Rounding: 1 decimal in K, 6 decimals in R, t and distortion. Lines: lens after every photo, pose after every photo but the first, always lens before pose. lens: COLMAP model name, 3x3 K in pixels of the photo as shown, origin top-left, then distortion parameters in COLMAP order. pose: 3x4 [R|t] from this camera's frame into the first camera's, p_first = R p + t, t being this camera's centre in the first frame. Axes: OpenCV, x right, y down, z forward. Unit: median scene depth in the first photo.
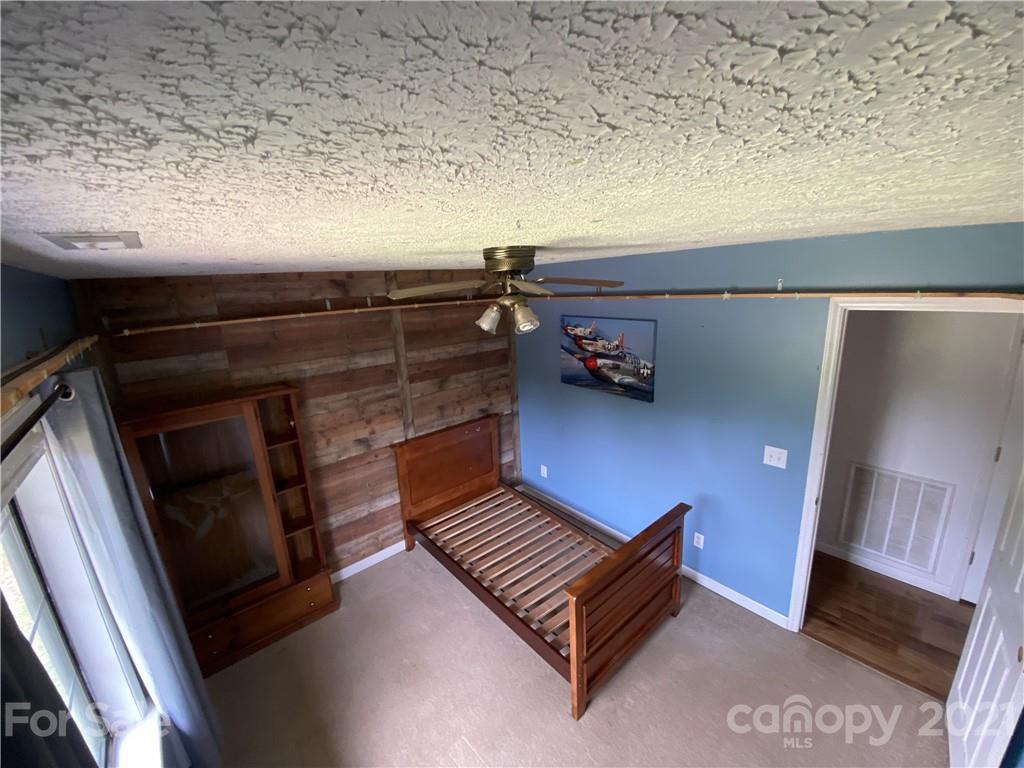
lens RADIAL K [[411.3, 0, 509.6], [0, 411.3, 384.9], [0, 0, 1]] dist [-0.000467, -0.000313]
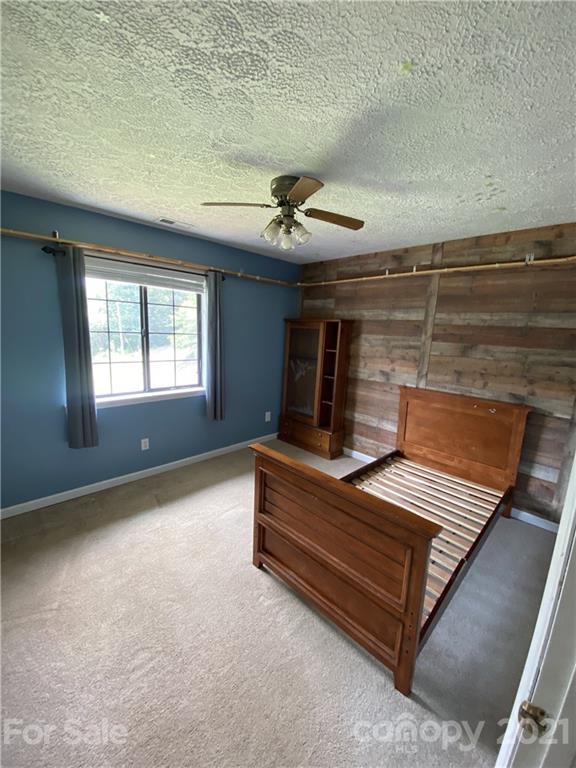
lens RADIAL K [[308.5, 0, 284.2], [0, 308.5, 387.0], [0, 0, 1]] dist [-0.000467, -0.000313]
pose [[0.036097, 0.231847, -0.972082, 0.640949], [-0.281841, 0.935593, 0.212678, 0.052179], [0.958782, 0.266296, 0.099116, 0.563268]]
